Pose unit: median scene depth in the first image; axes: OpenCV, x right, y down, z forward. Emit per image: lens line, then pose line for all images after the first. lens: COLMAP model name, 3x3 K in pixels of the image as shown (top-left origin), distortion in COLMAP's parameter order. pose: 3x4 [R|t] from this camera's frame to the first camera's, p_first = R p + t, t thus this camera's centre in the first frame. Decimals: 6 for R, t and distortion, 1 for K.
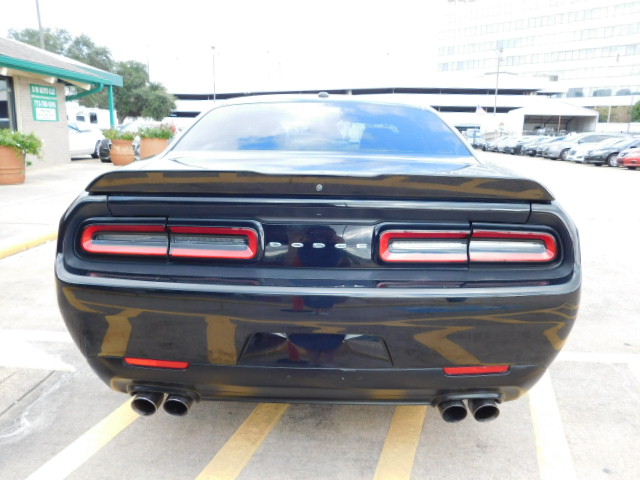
lens RADIAL K [[518.1, 0, 321.5], [0, 518.1, 242.2], [0, 0, 1]] dist [-0.004163, 0.016415]
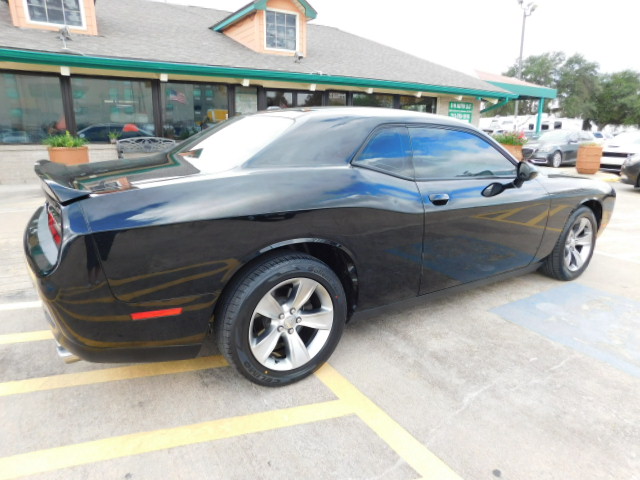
lens RADIAL K [[422.6, 0, 322.1], [0, 422.6, 242.2], [0, 0, 1]] dist [-0.068888, 0.053417]
pose [[0.560790, 0.207440, -0.801550, 0.184409], [-0.177837, 0.975688, 0.128087, -0.025605], [0.808634, 0.070715, 0.584047, 0.111454]]
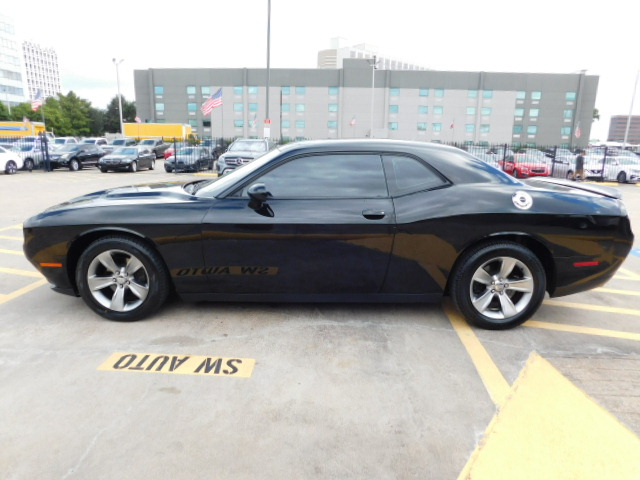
lens RADIAL K [[422.6, 0, 322.5], [0, 422.6, 246.2], [0, 0, 1]] dist [-0.068888, 0.053417]
pose [[0.001388, -0.256495, 0.966545, -0.275219], [0.196820, 0.947710, 0.251214, -0.074493], [-0.980439, 0.189887, 0.051799, 0.270850]]
